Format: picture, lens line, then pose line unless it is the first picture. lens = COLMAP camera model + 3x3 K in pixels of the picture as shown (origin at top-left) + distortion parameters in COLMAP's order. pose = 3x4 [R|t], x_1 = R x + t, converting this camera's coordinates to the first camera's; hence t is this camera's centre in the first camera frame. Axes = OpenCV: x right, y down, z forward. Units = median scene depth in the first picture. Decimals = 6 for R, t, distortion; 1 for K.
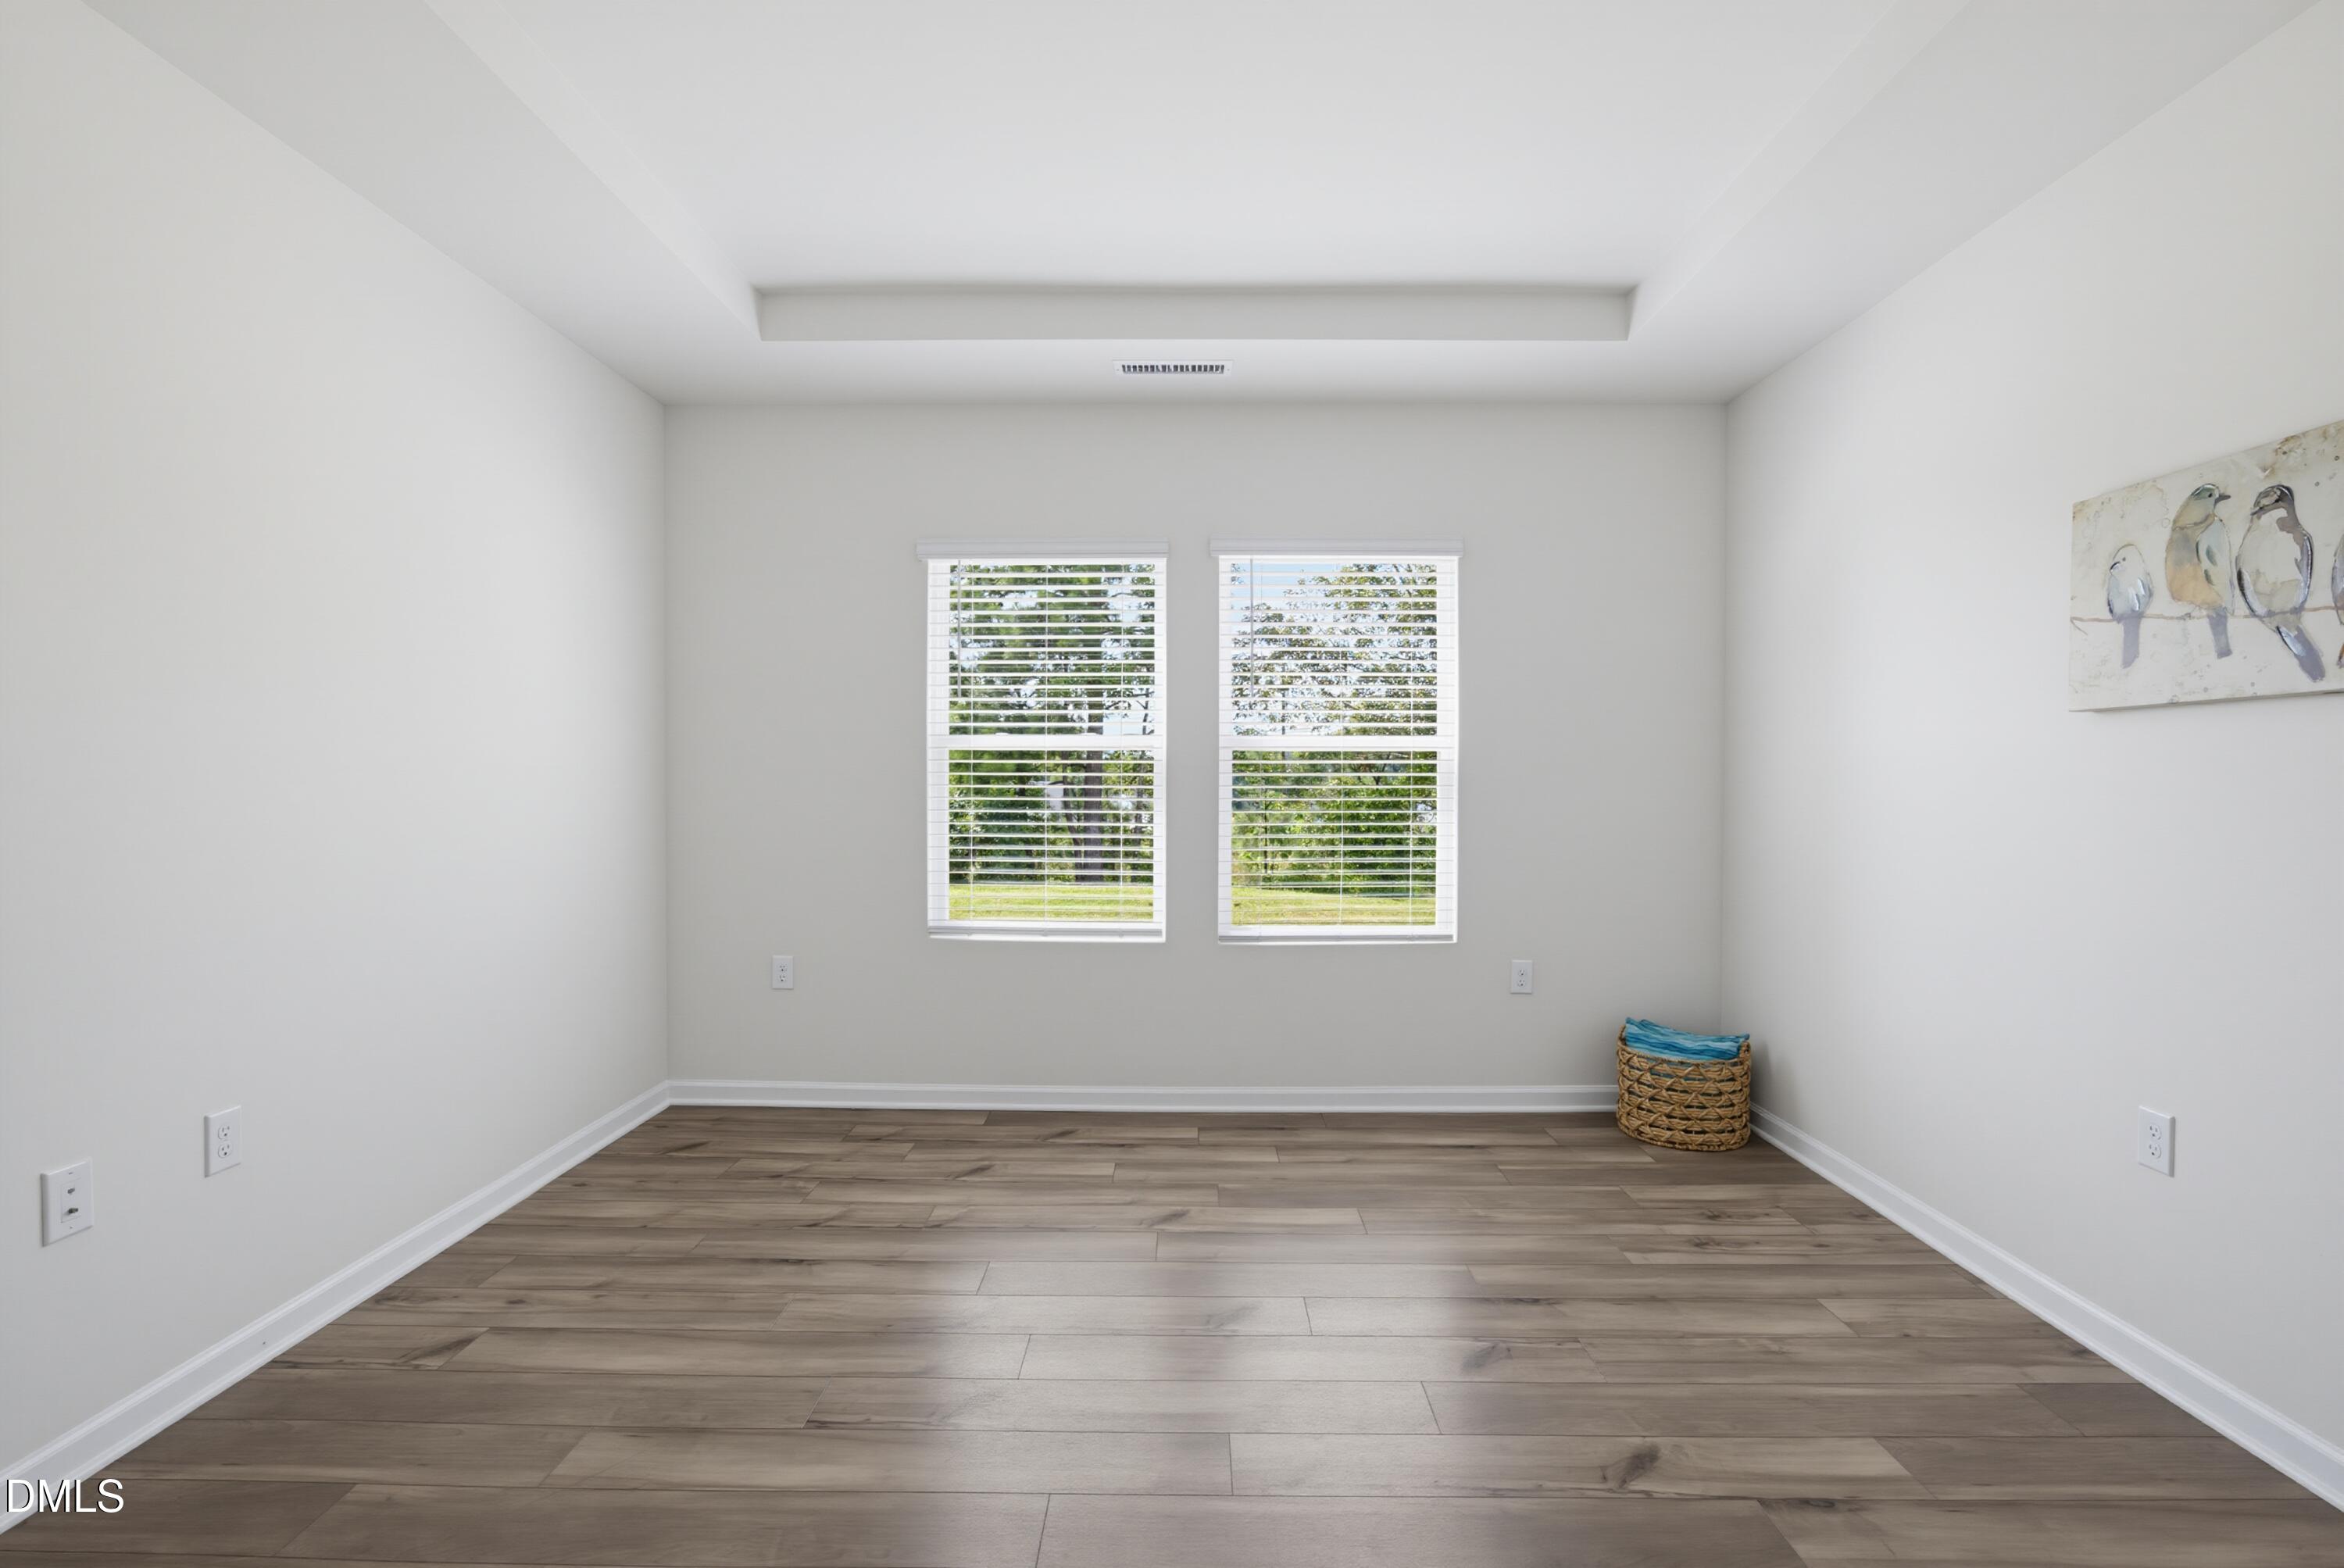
lens RADIAL K [[1097.8, 0, 1153.2], [0, 1097.8, 771.8], [0, 0, 1]] dist [-0.024976, 0.010364]
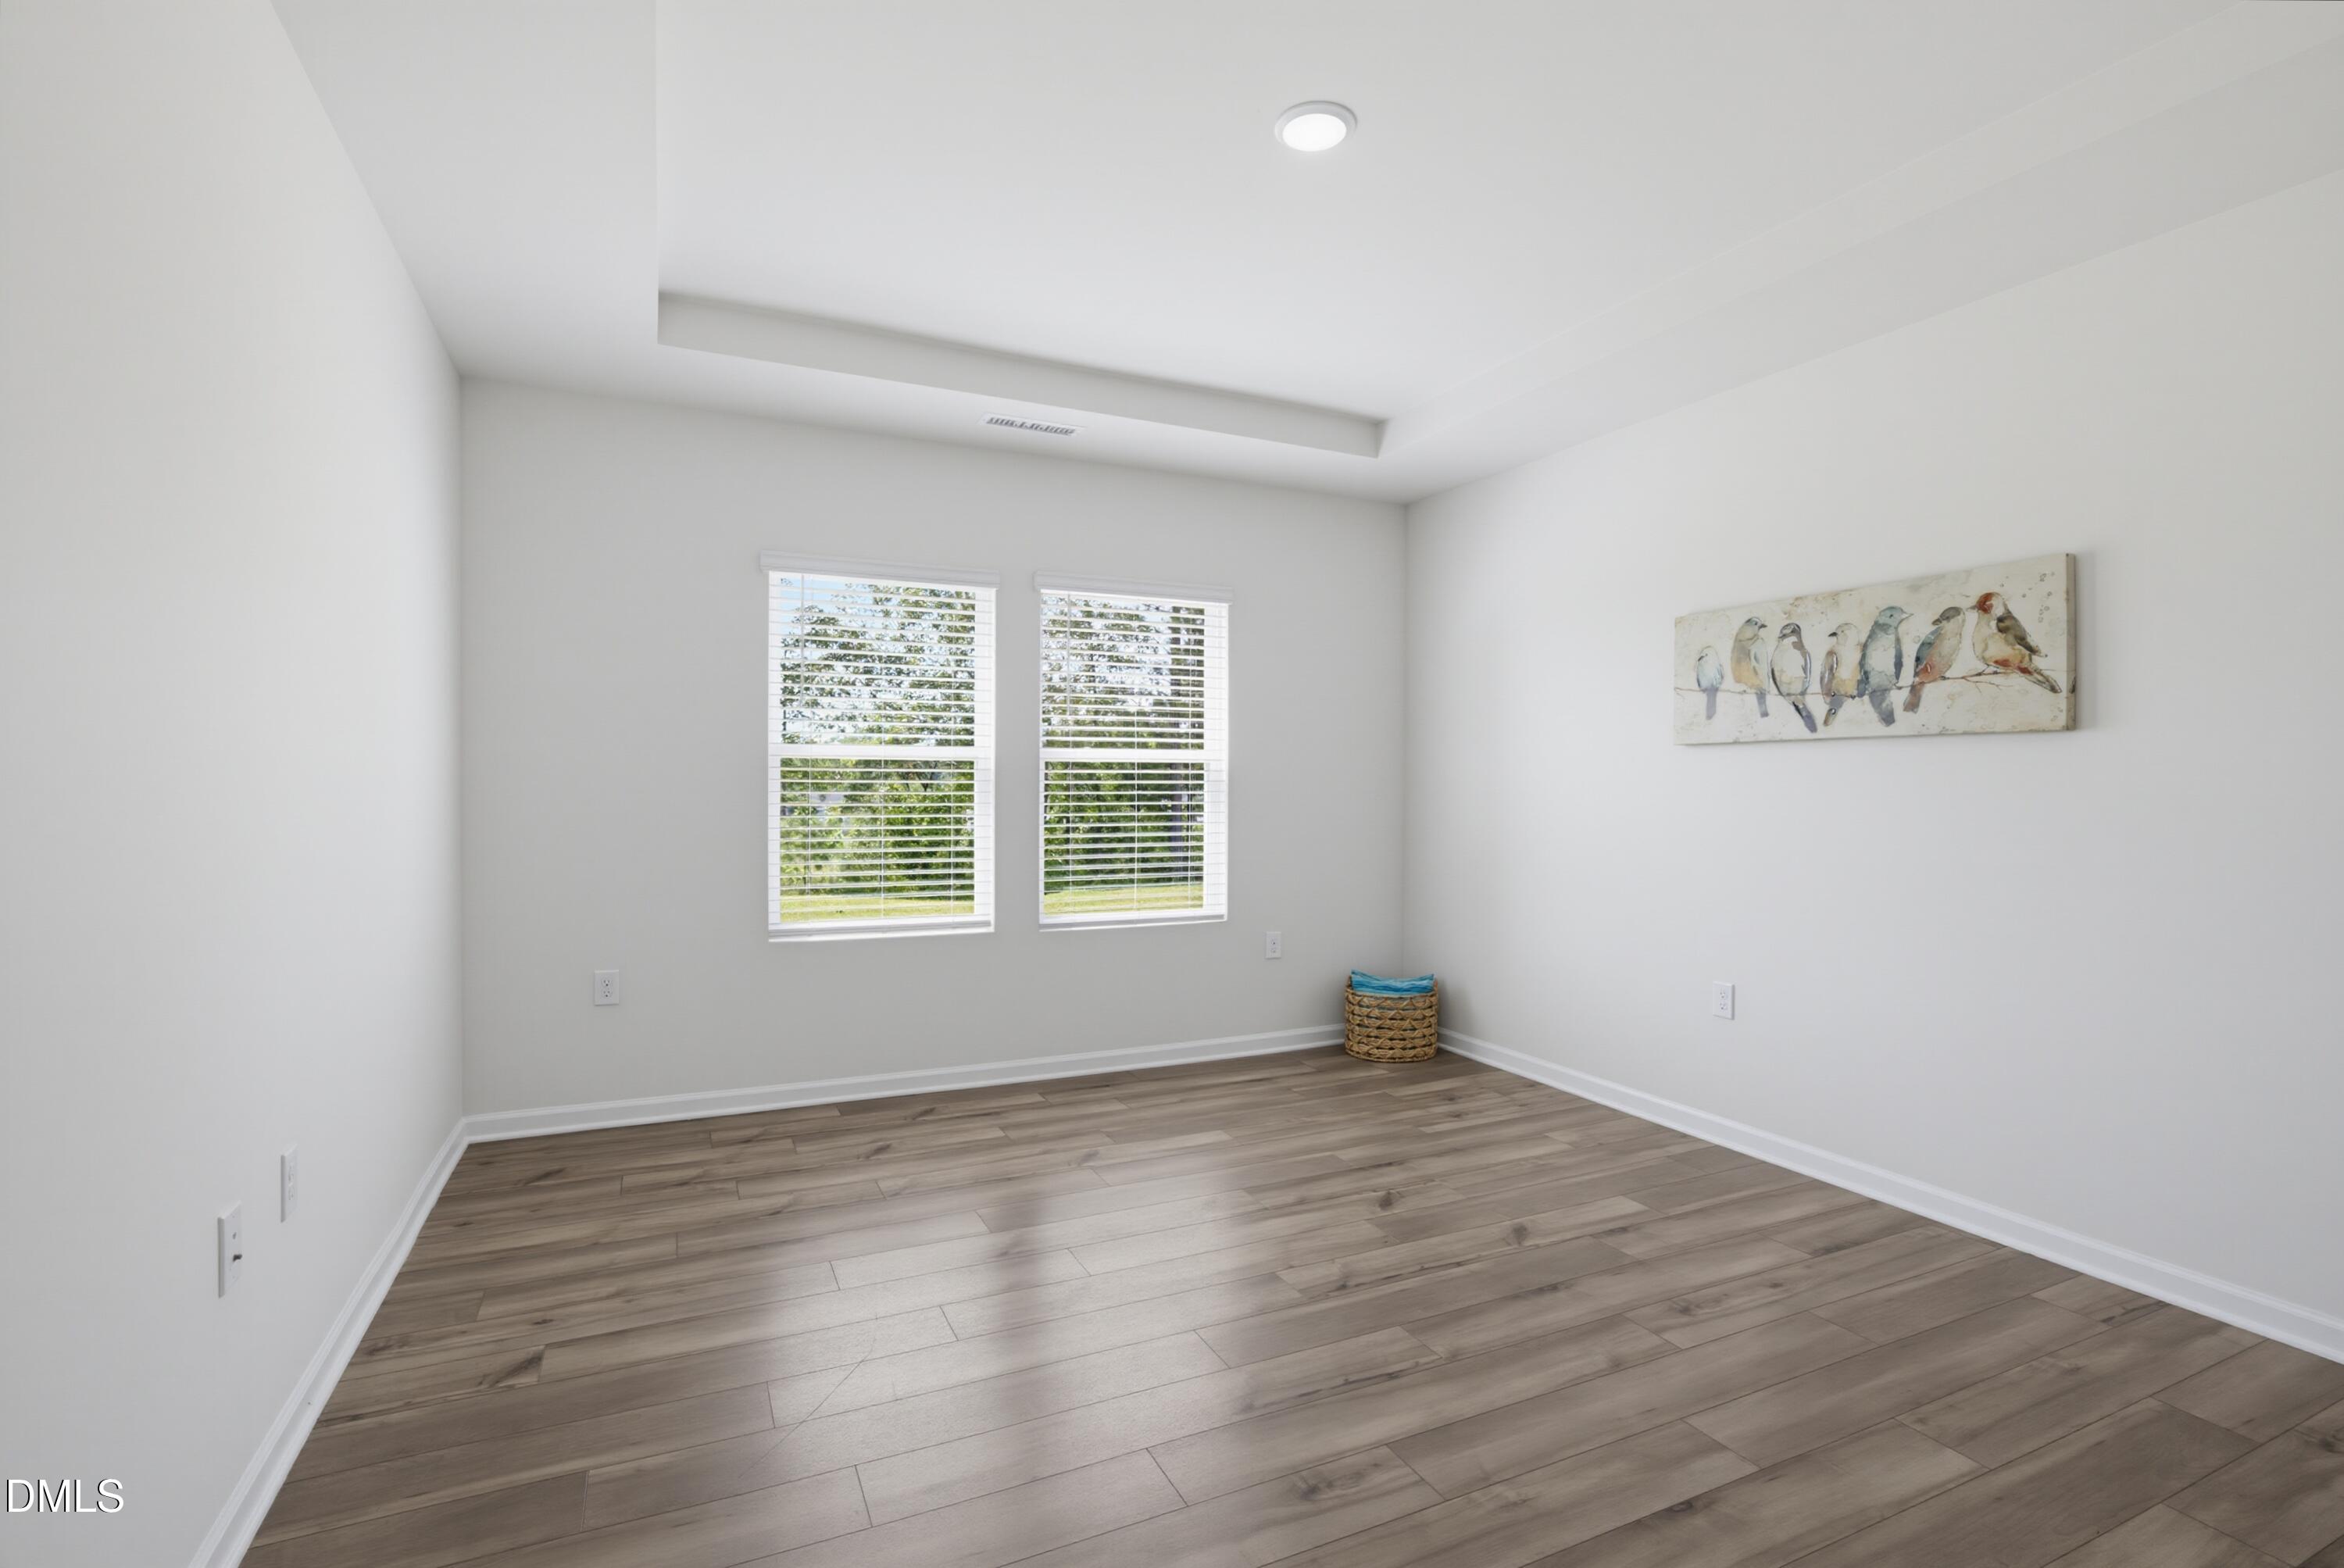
lens RADIAL K [[1097.8, 0, 1183.0], [0, 1097.8, 767.8], [0, 0, 1]] dist [-0.024976, 0.010364]
pose [[0.896018, 0.007937, 0.443947, -0.365686], [-0.003393, 0.999933, -0.011029, -0.000363], [-0.444005, 0.008375, 0.895985, -0.095470]]
